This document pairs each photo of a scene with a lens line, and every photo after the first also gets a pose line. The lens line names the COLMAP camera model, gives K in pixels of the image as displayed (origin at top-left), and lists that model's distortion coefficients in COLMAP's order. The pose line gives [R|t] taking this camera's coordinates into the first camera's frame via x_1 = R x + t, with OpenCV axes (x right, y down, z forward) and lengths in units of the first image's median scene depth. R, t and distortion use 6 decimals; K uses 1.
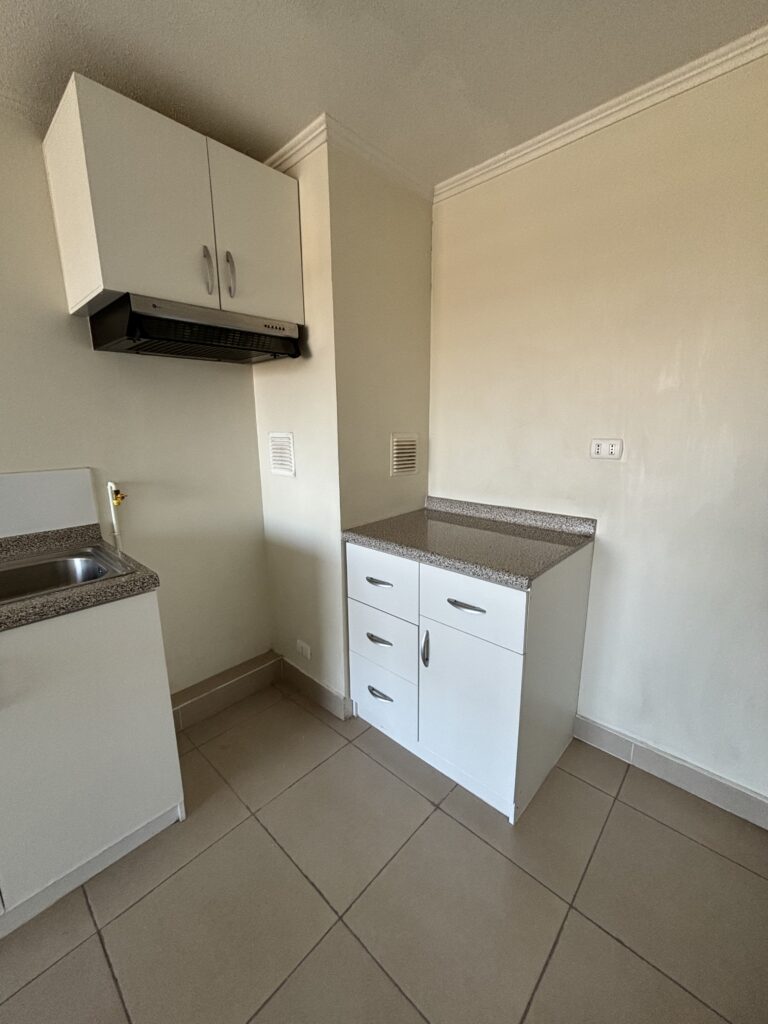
lens RADIAL K [[414.3, 0, 385.8], [0, 414.3, 511.5], [0, 0, 1]] dist [-0.010320, 0.001726]
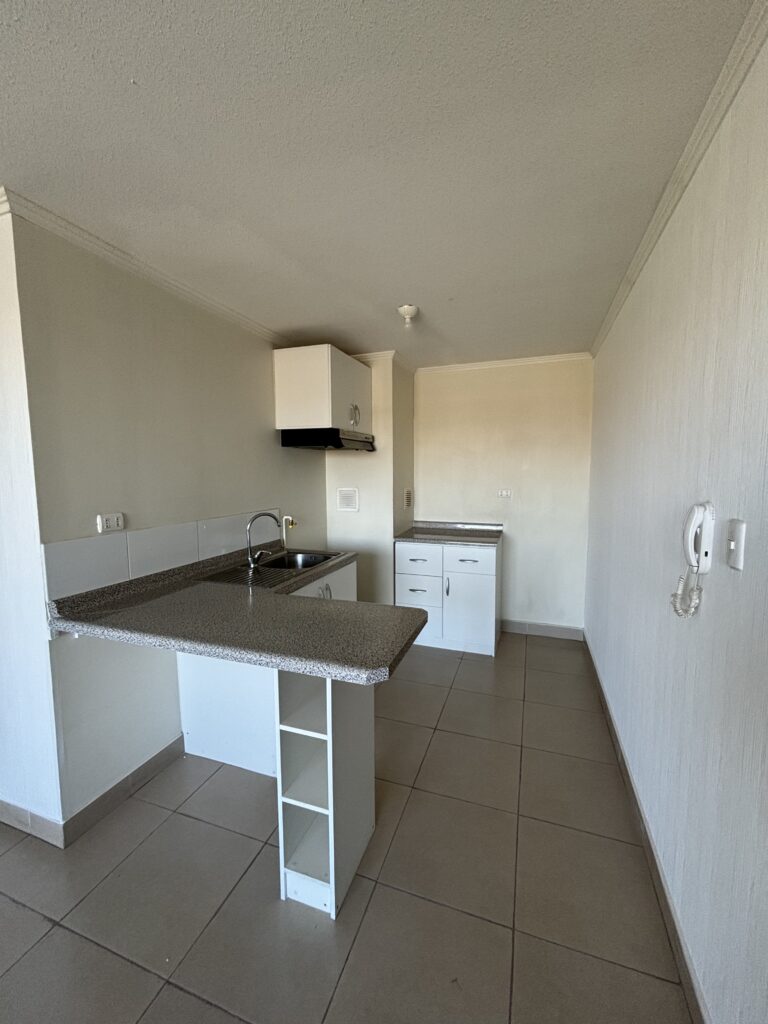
lens RADIAL K [[414.3, 0, 384.8], [0, 414.3, 510.6], [0, 0, 1]] dist [-0.010320, 0.001726]
pose [[0.923532, -0.039292, 0.381503, -0.918535], [0.078967, 0.992905, -0.088899, 0.093944], [-0.375304, 0.112228, 0.920083, -0.824437]]
